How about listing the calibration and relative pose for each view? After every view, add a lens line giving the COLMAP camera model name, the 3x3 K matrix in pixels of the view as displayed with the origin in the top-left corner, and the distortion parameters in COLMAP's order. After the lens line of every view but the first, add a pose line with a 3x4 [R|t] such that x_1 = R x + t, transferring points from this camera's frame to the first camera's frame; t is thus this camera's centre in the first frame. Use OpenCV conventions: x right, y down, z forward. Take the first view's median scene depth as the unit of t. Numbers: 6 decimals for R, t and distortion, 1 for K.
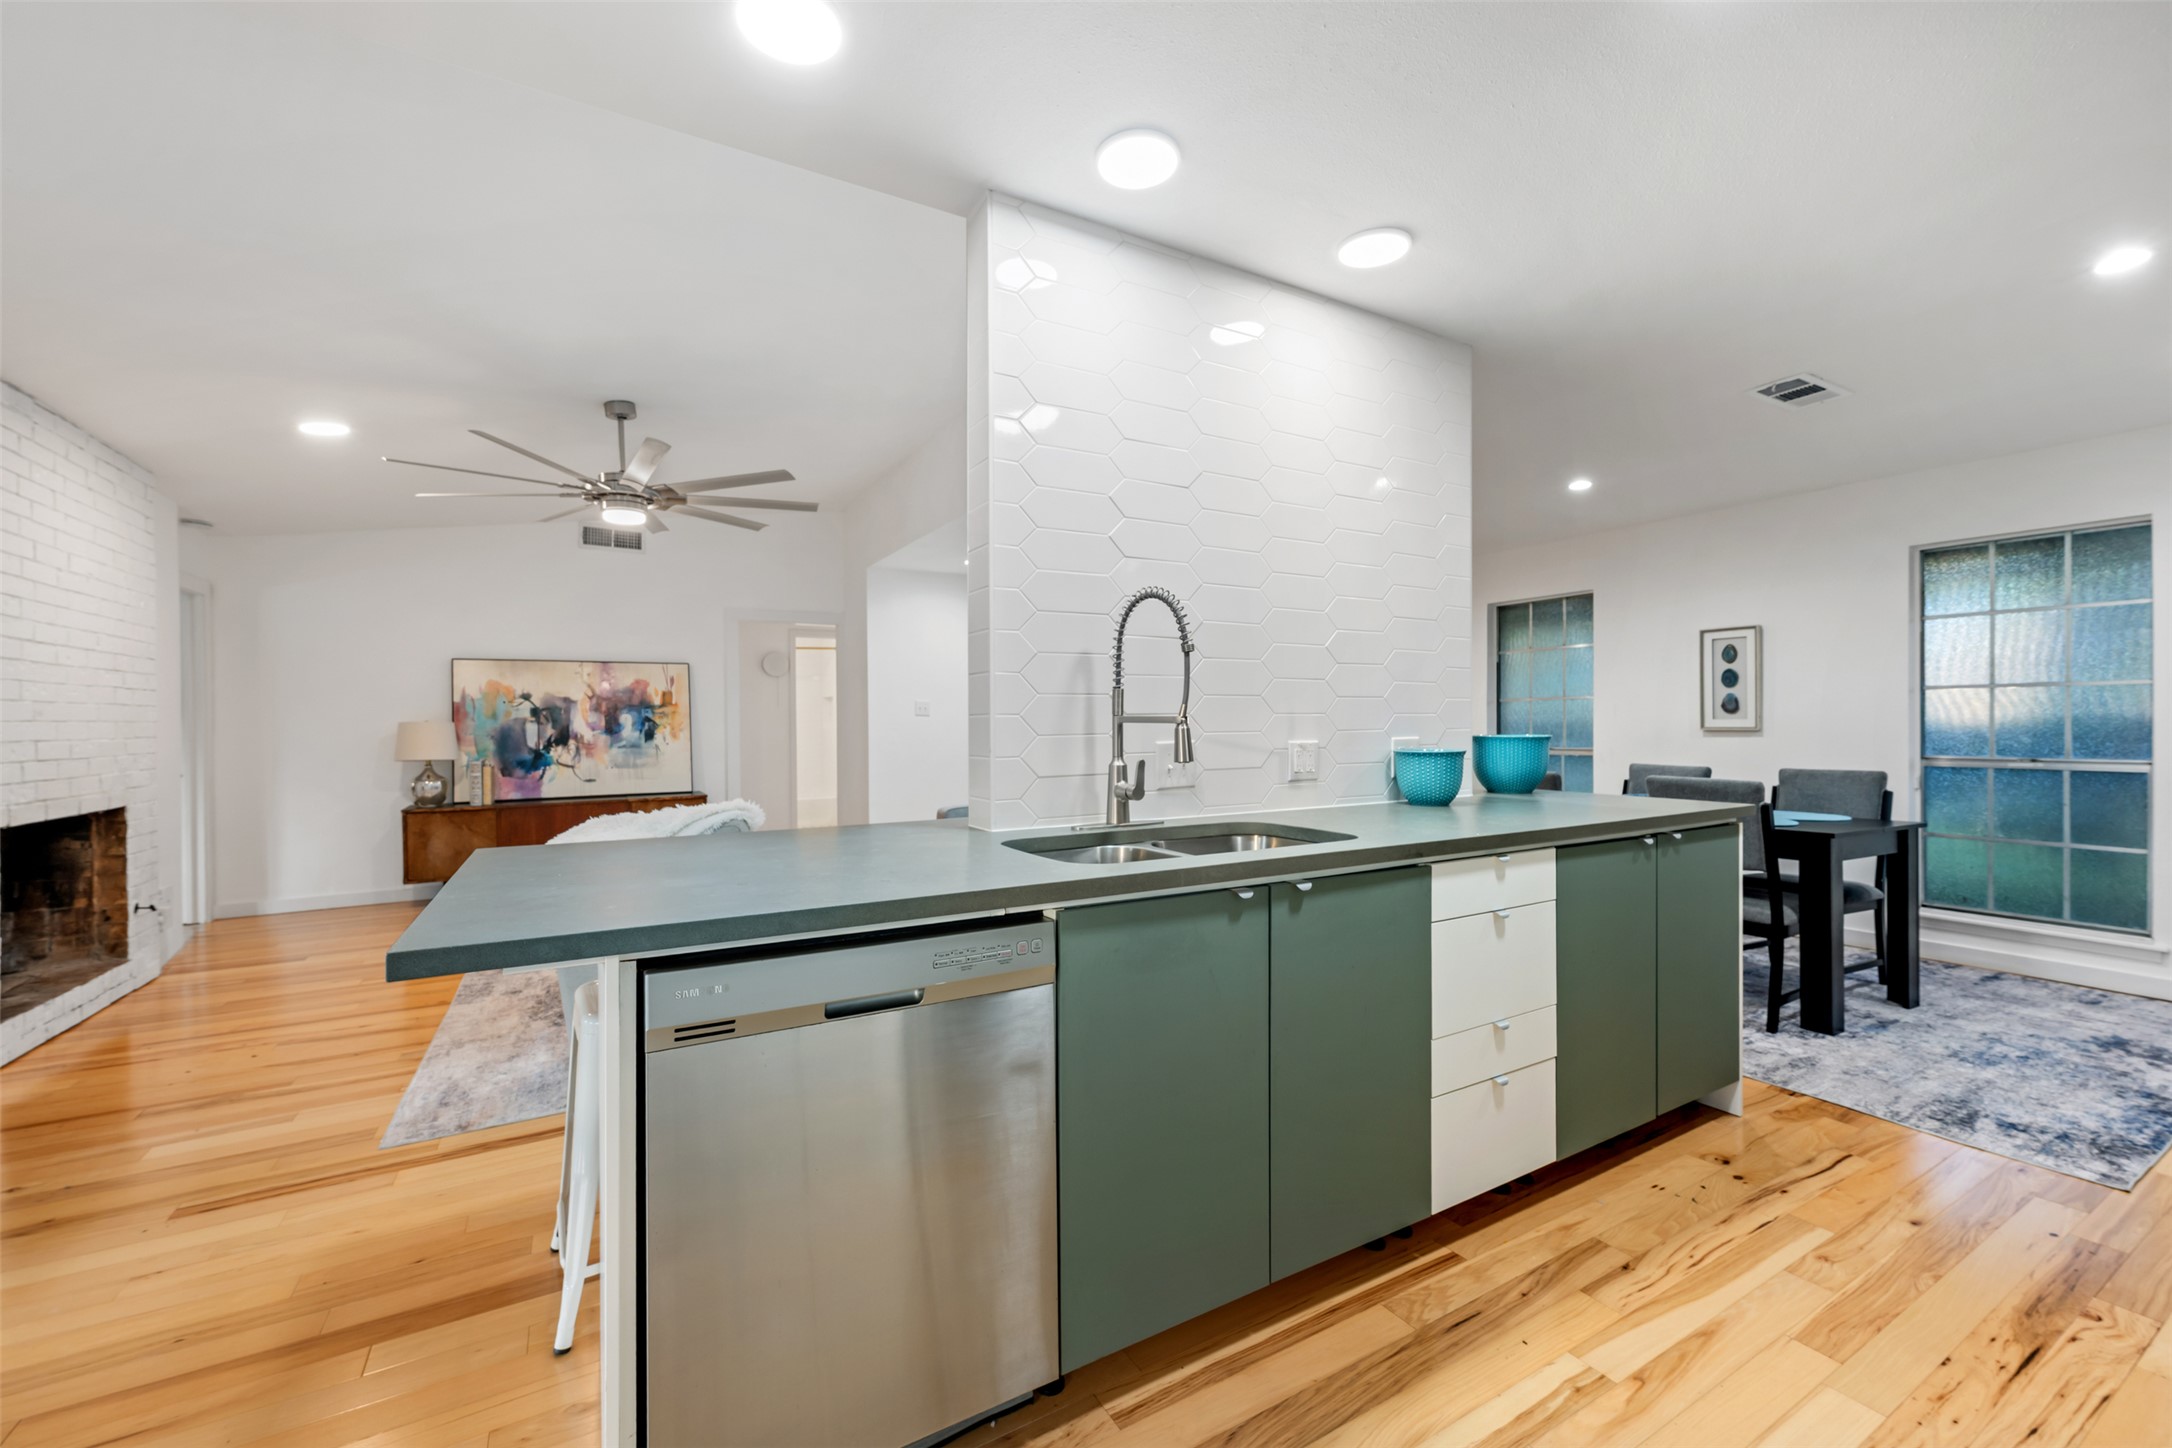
lens RADIAL K [[858.7, 0, 1086.0], [0, 858.7, 724.0], [0, 0, 1]] dist [0.001603, 0.000070]
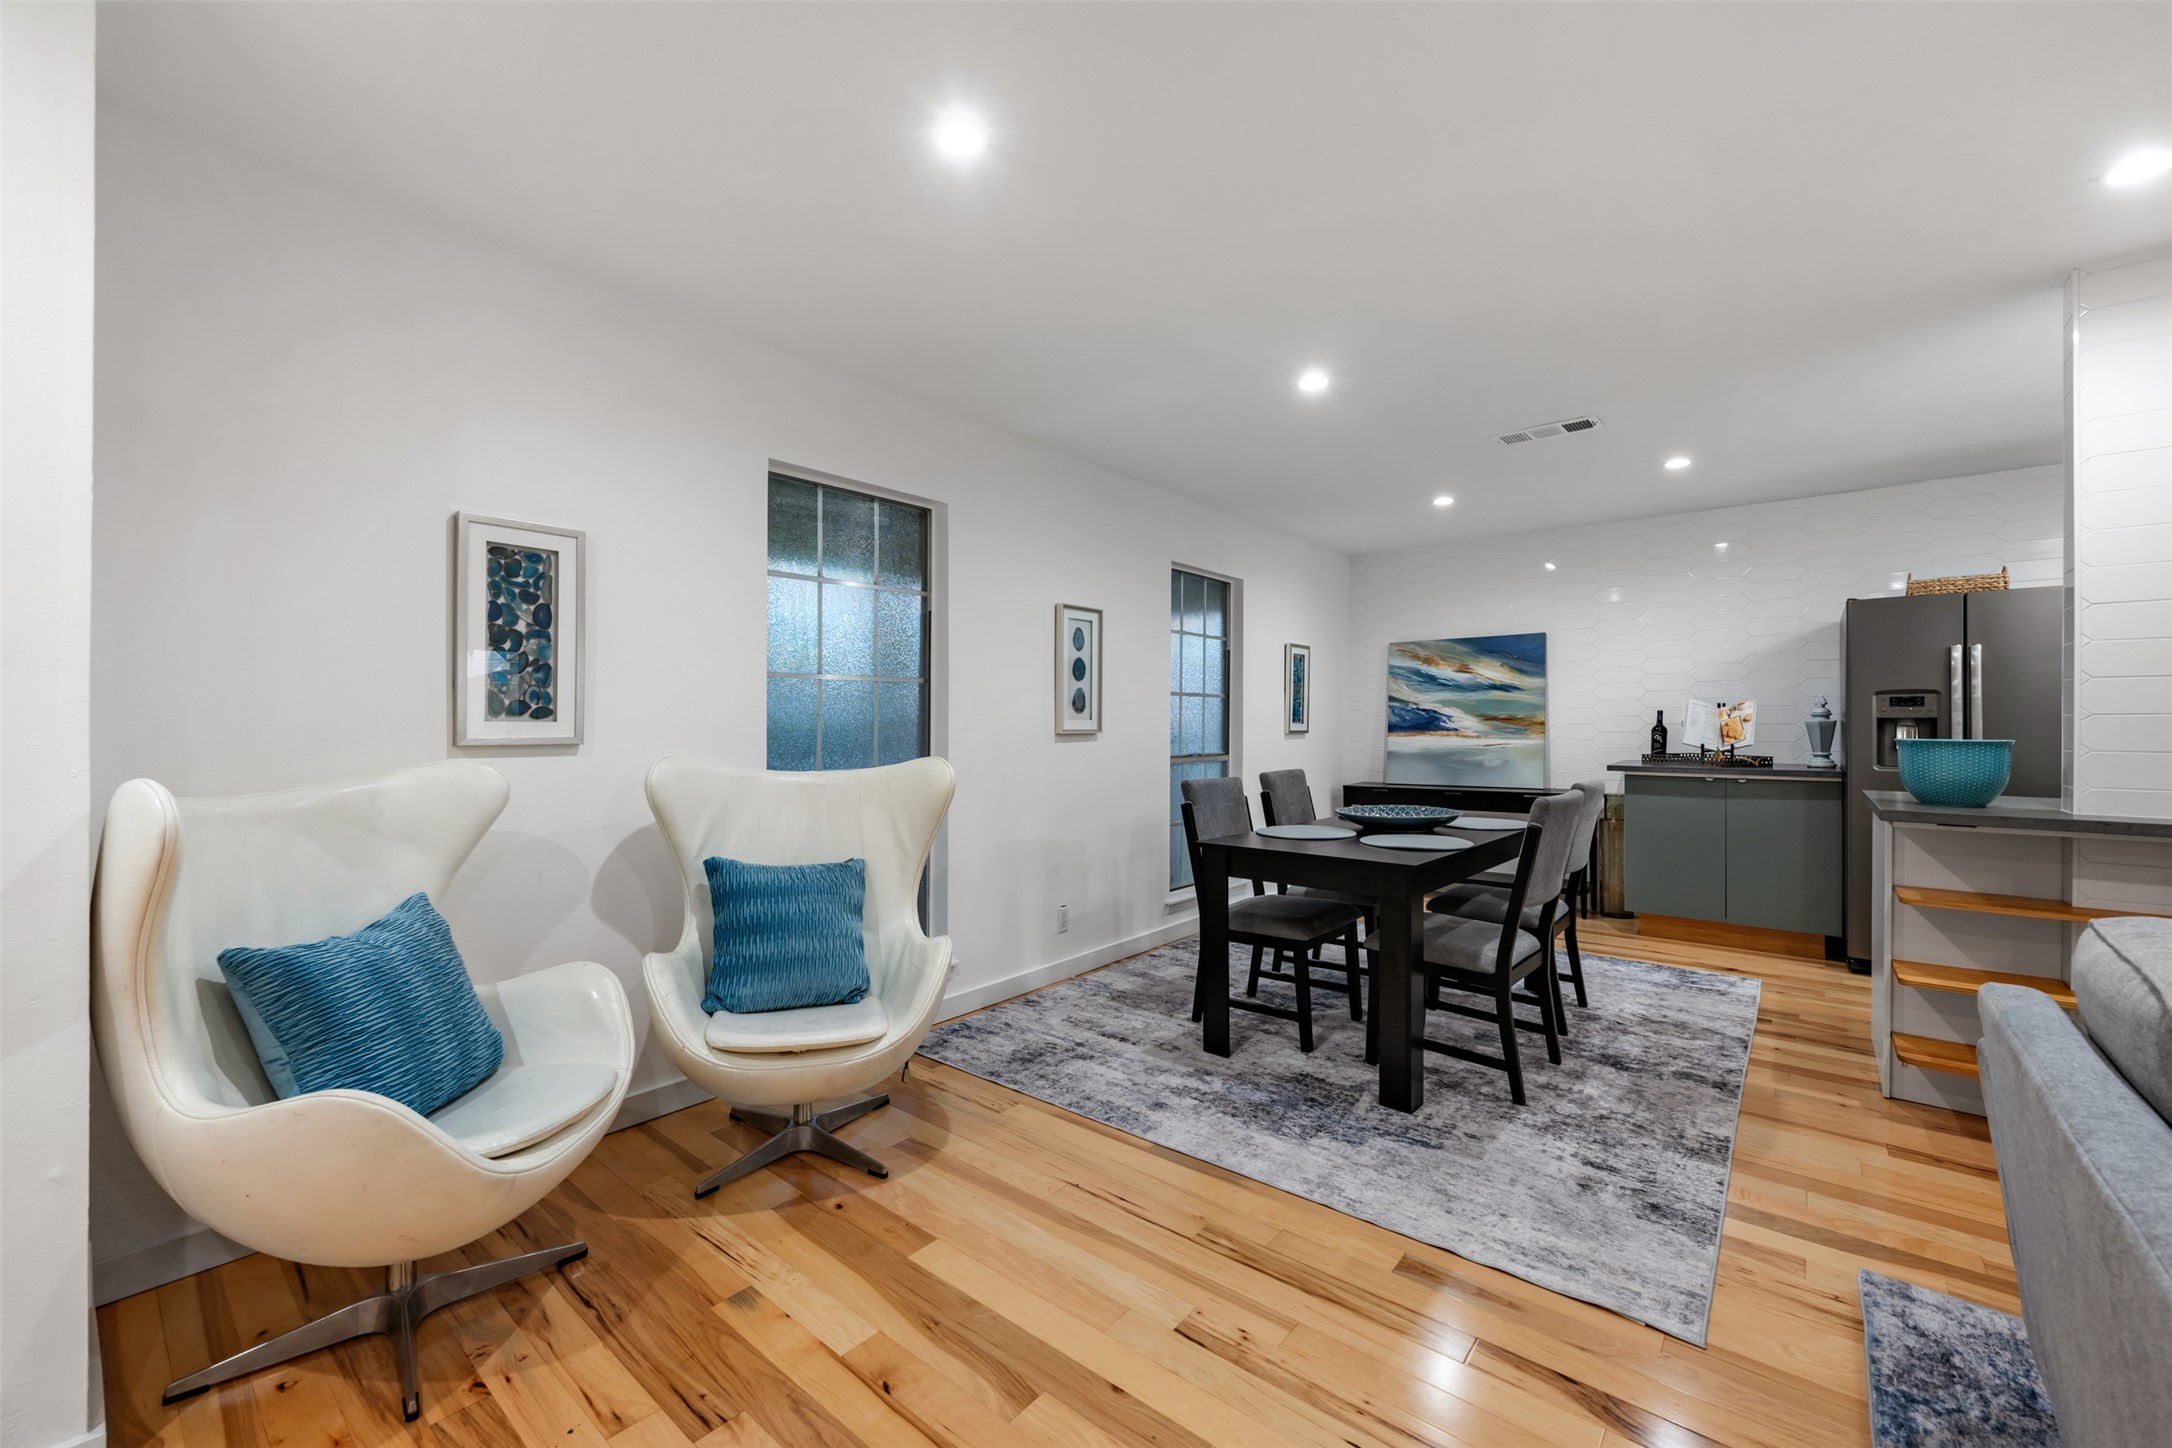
lens RADIAL K [[858.7, 0, 1086.0], [0, 858.7, 724.0], [0, 0, 1]] dist [0.001603, 0.000070]
pose [[-0.323521, 0.021224, 0.945983, -0.009066], [0.012345, 0.999758, -0.018208, 0.012575], [-0.946140, 0.005787, -0.323705, 1.259416]]
